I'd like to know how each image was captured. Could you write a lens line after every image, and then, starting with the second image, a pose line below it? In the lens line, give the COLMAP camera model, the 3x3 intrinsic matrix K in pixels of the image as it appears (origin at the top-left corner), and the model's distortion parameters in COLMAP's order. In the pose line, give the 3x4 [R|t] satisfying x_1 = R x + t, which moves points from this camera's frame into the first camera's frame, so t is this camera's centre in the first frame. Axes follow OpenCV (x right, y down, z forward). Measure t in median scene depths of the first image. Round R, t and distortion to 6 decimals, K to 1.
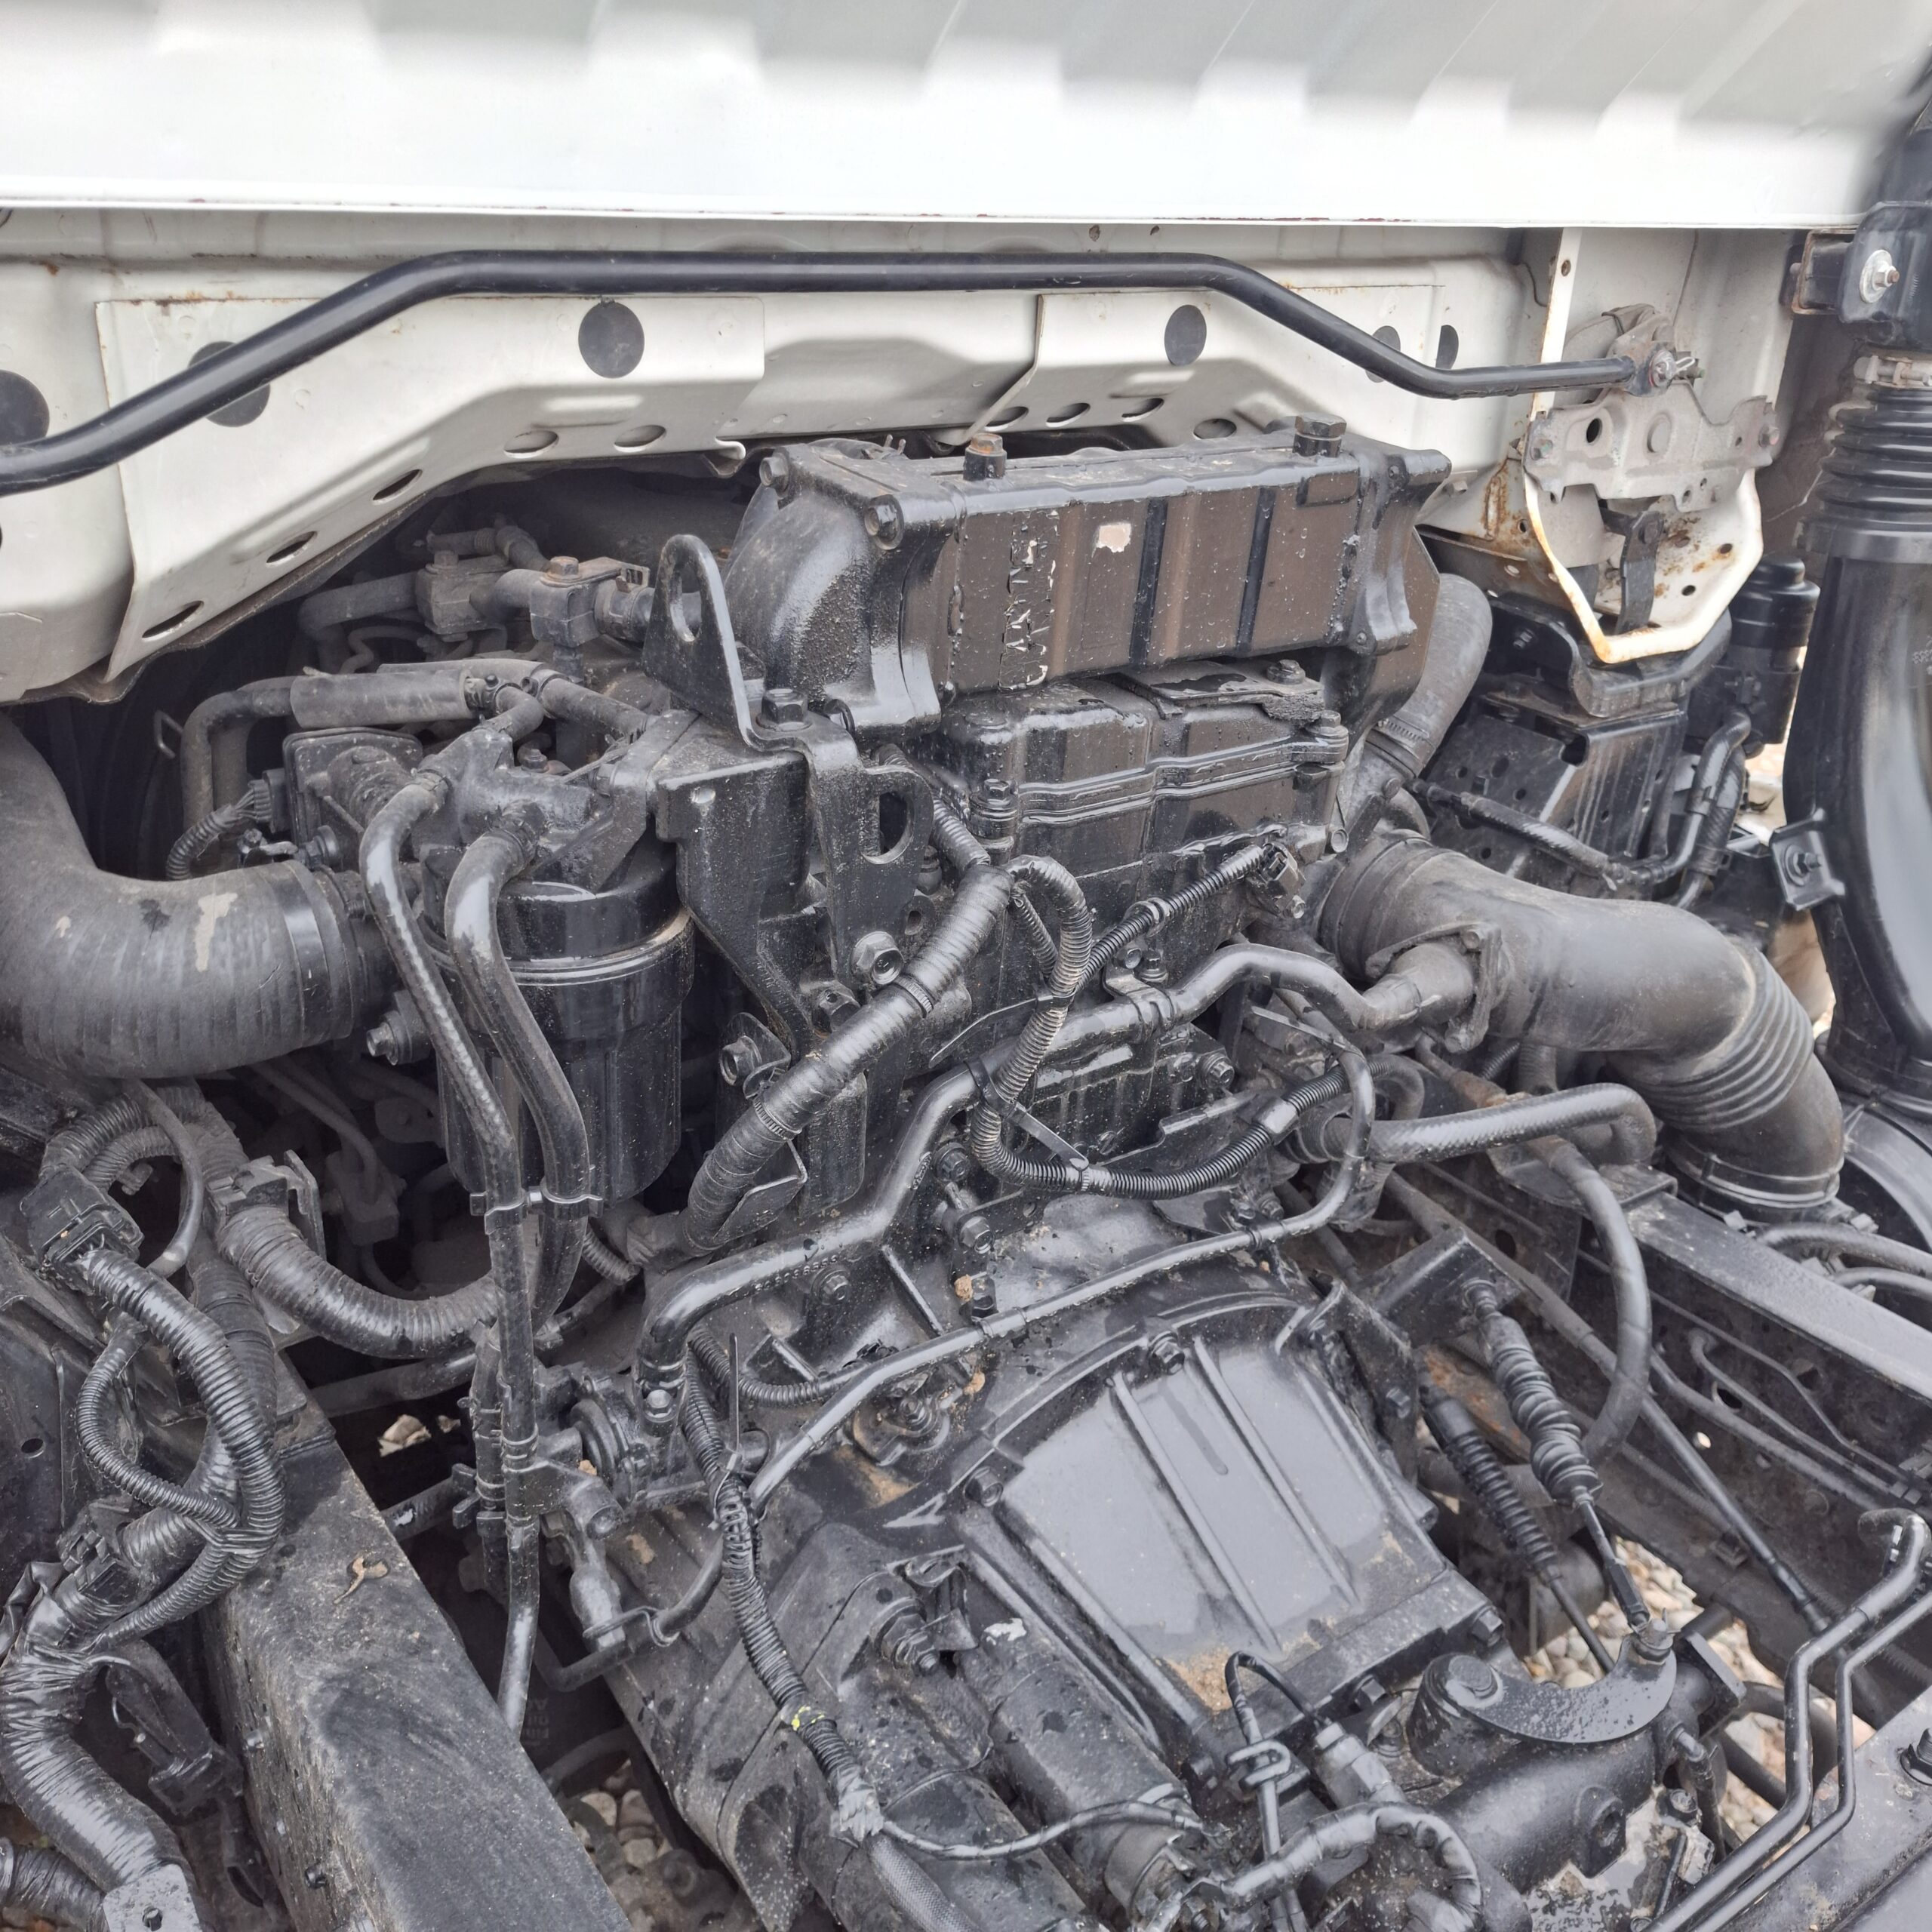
lens RADIAL K [[1785.3, 0, 892.1], [0, 1785.3, 971.3], [0, 0, 1]] dist [0.140436, -0.305496]
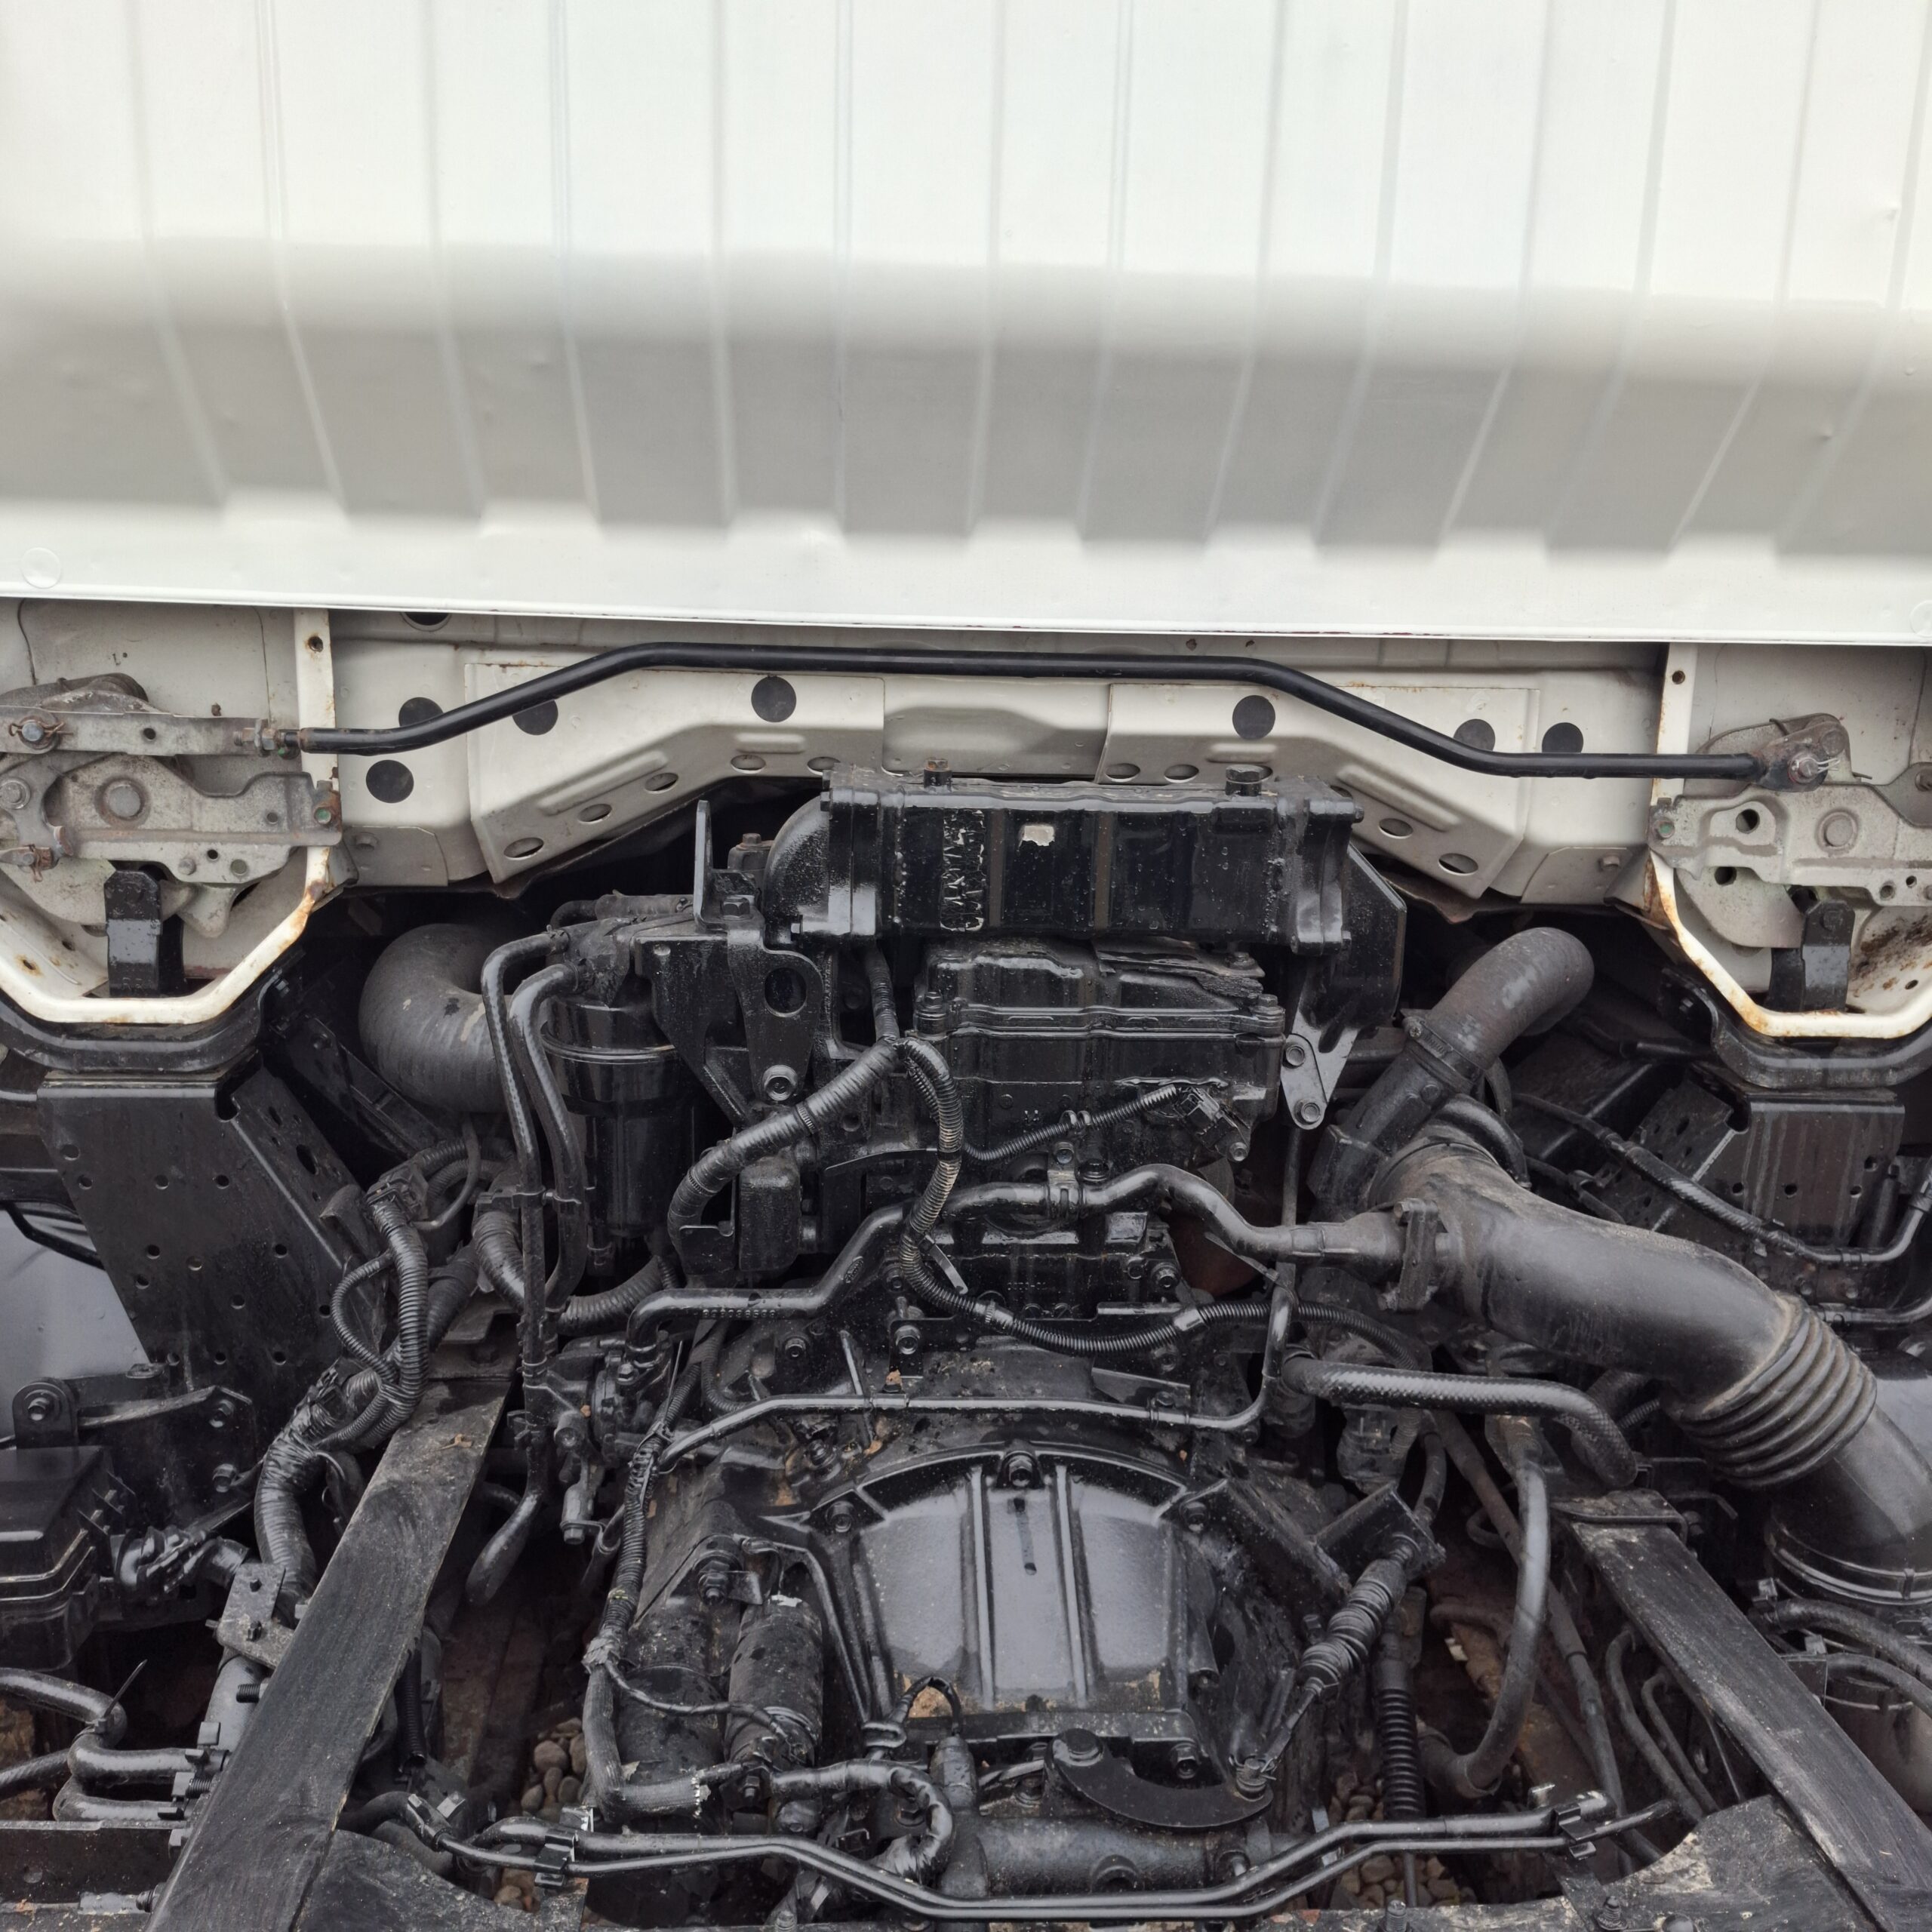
lens RADIAL K [[1790.3, 0, 927.5], [0, 1790.3, 967.5], [0, 0, 1]] dist [0.084240, -0.122449]
pose [[0.838911, 0.093610, -0.536157, 0.726272], [-0.220250, 0.959224, -0.177144, 0.112665], [0.497712, 0.266696, 0.825321, -0.154316]]
